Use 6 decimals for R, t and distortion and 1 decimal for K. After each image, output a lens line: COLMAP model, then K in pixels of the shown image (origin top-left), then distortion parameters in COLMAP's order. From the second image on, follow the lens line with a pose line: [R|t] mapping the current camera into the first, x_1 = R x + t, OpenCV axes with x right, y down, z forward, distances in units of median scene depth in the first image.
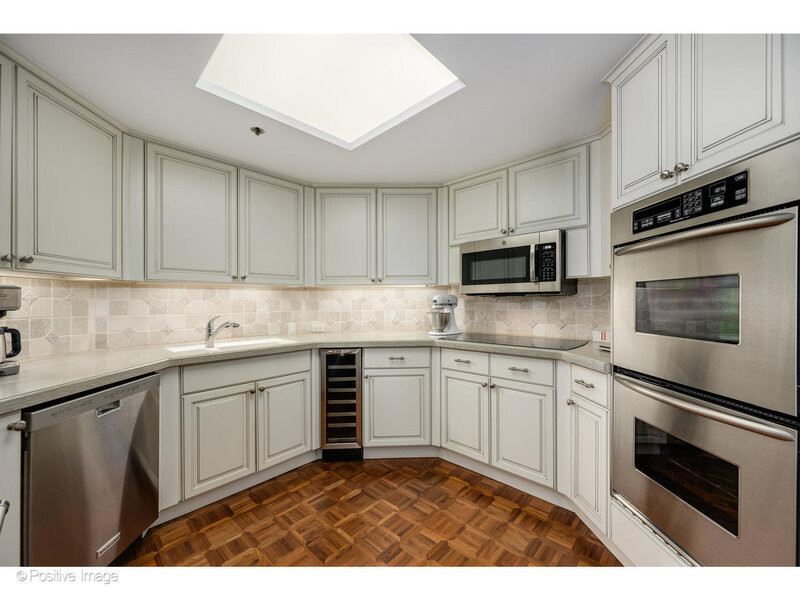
lens RADIAL K [[319.3, 0, 401.9], [0, 319.3, 301.7], [0, 0, 1]] dist [-0.001172, -0.000168]
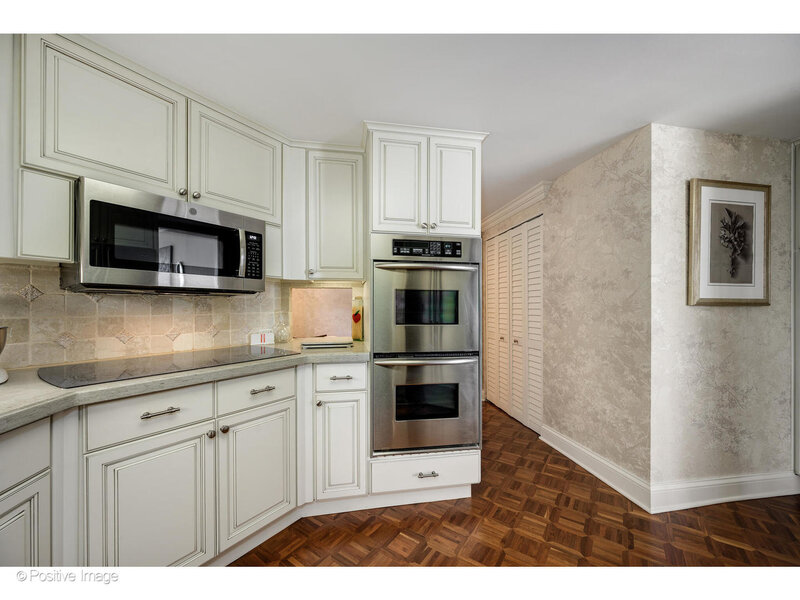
lens RADIAL K [[323.8, 0, 403.6], [0, 323.8, 307.9], [0, 0, 1]] dist [0.000209, 0.000175]
pose [[-0.152905, -0.002891, 0.988237, -0.438717], [-0.000629, 0.999996, 0.002828, 0.010301], [-0.988241, -0.000189, -0.152906, 0.741601]]
